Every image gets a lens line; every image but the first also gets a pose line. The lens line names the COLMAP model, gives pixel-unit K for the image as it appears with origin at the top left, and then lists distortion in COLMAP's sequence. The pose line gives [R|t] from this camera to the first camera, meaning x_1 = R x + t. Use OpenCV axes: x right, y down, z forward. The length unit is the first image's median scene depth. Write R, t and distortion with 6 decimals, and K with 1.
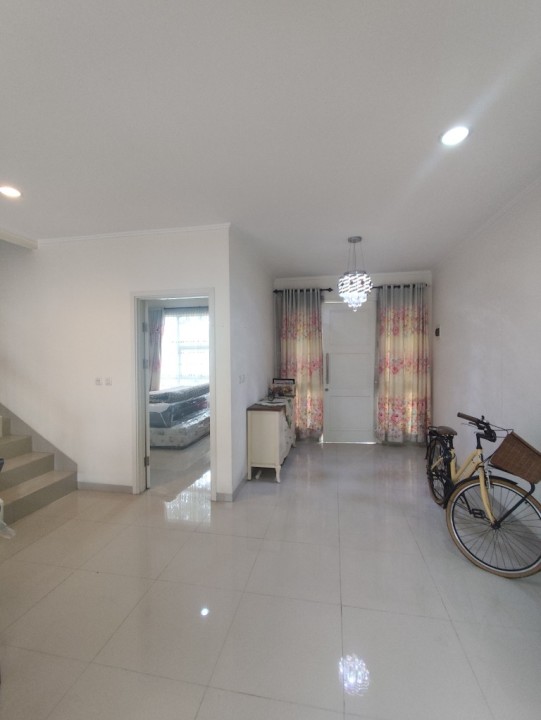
lens RADIAL K [[329.5, 0, 270.0], [0, 329.5, 358.3], [0, 0, 1]] dist [-0.003234, 0.000404]
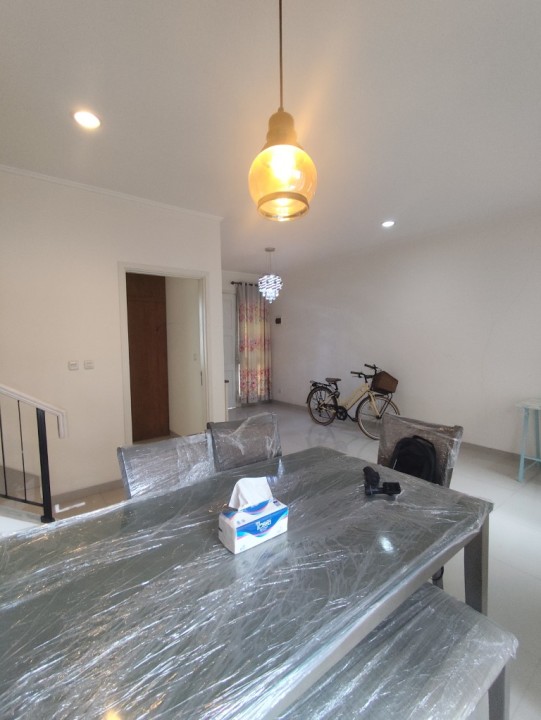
lens RADIAL K [[329.5, 0, 270.5], [0, 329.5, 361.4], [0, 0, 1]] dist [-0.003234, 0.000404]
pose [[0.663901, -0.052661, 0.745964, -0.565140], [0.018401, 0.998366, 0.054102, 0.017506], [-0.747594, -0.022192, 0.663785, 0.070650]]
